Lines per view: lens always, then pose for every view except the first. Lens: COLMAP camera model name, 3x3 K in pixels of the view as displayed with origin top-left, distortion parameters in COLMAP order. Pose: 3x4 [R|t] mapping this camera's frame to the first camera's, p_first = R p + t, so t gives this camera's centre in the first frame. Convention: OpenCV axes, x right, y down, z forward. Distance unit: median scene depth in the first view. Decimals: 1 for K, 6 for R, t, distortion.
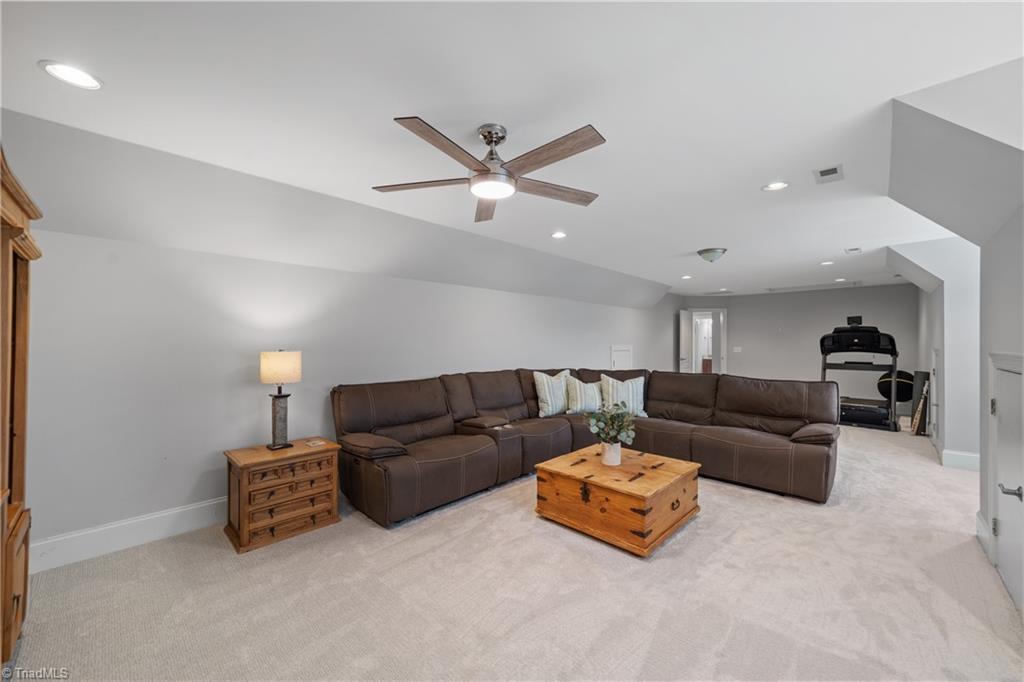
lens RADIAL K [[390.8, 0, 522.3], [0, 390.8, 342.2], [0, 0, 1]] dist [-0.001908, 0.000399]
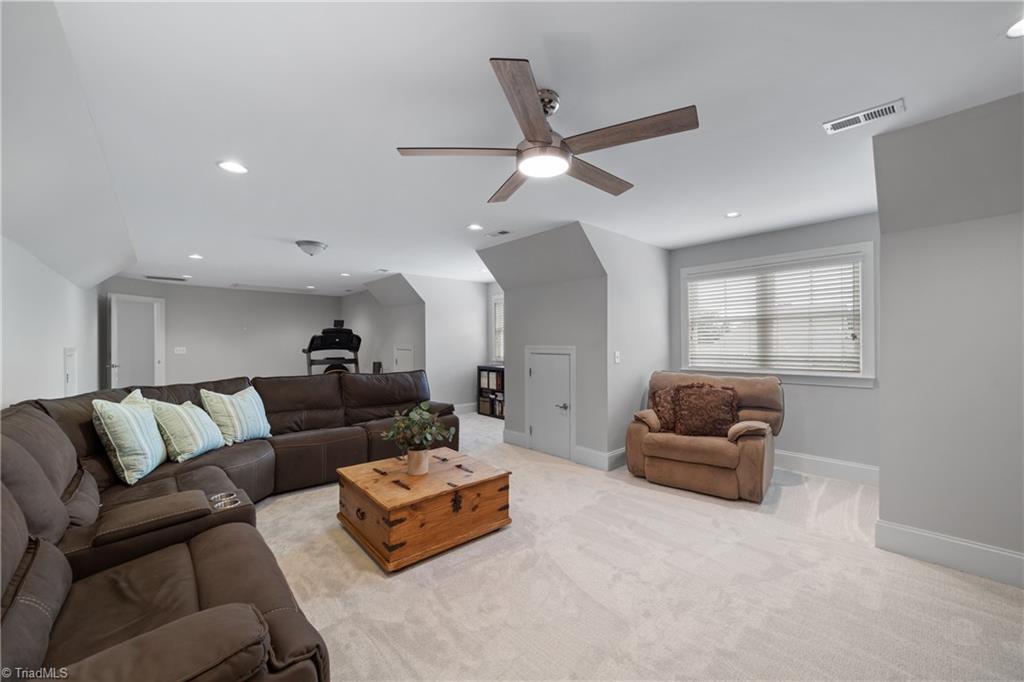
lens RADIAL K [[390.8, 0, 521.7], [0, 390.8, 340.7], [0, 0, 1]] dist [-0.001908, 0.000399]
pose [[0.078761, 0.002657, 0.996890, -0.456561], [0.000571, 0.999996, -0.002710, 0.002250], [-0.996893, 0.000783, 0.078760, 0.466590]]
